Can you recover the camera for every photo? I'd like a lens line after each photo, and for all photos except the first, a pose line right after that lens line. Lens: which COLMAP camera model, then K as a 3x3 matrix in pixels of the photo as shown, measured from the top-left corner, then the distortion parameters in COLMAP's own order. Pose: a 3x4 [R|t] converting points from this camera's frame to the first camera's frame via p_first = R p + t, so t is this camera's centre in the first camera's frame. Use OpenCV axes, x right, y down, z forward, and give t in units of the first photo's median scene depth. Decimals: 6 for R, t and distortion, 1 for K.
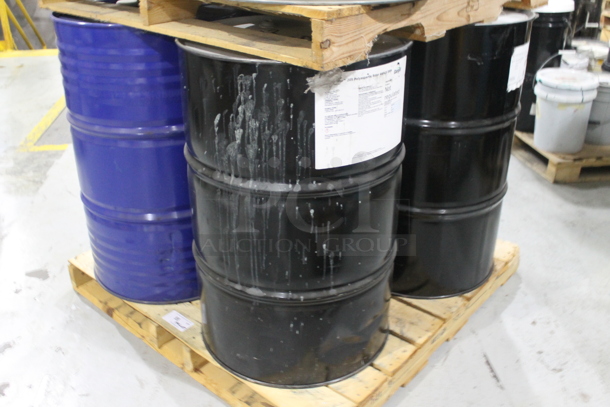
lens RADIAL K [[597.0, 0, 305.0], [0, 597.0, 203.5], [0, 0, 1]] dist [-0.091537, 0.003761]
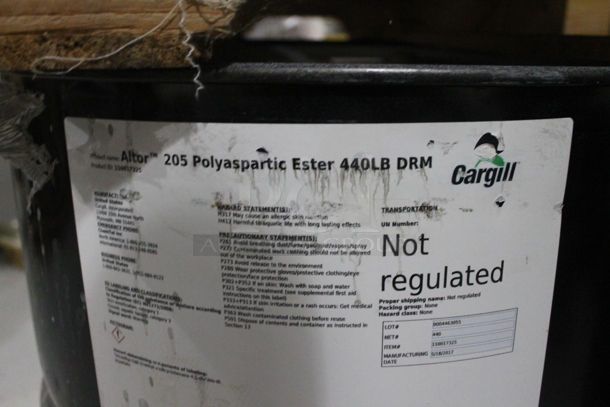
lens RADIAL K [[597.0, 0, 305.0], [0, 597.0, 203.5], [0, 0, 1]] dist [-0.091537, 0.003761]
pose [[0.709828, 0.197634, -0.676080, 0.257538], [-0.313062, 0.948337, -0.051467, -0.186839], [0.630980, 0.248188, 0.735028, 0.824616]]
